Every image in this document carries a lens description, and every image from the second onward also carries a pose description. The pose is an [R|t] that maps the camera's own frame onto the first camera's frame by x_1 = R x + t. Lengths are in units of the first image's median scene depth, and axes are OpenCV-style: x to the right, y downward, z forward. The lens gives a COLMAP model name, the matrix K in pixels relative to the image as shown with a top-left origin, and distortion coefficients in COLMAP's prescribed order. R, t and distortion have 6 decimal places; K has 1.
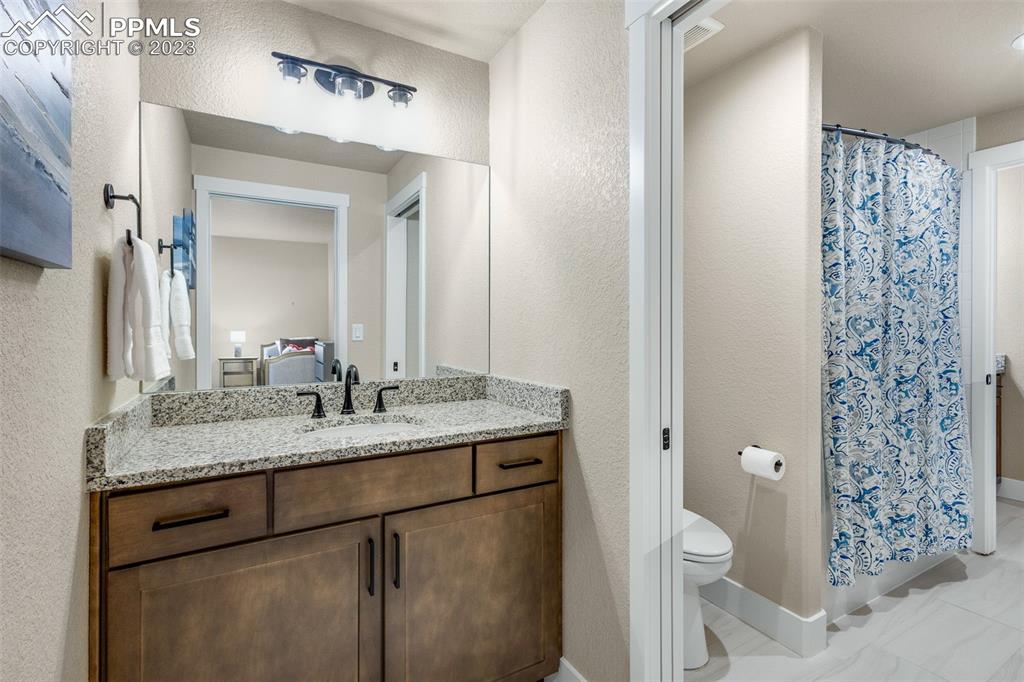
lens RADIAL K [[467.3, 0, 512.9], [0, 467.3, 333.5], [0, 0, 1]] dist [-0.018833, 0.000222]
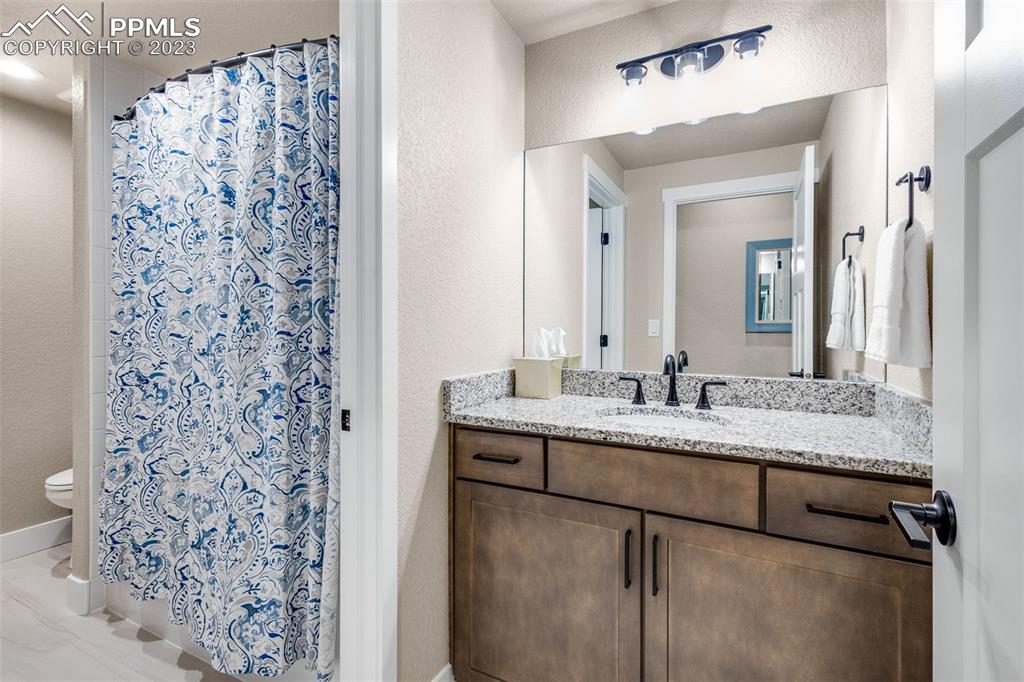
lens RADIAL K [[473.4, 0, 511.8], [0, 473.4, 326.9], [0, 0, 1]] dist [0.017528, 0.000121]
pose [[0.535319, 0.017545, -0.844468, 0.360464], [-0.009710, 0.999846, 0.014618, -0.003081], [0.844594, 0.000374, 0.535407, 0.213401]]
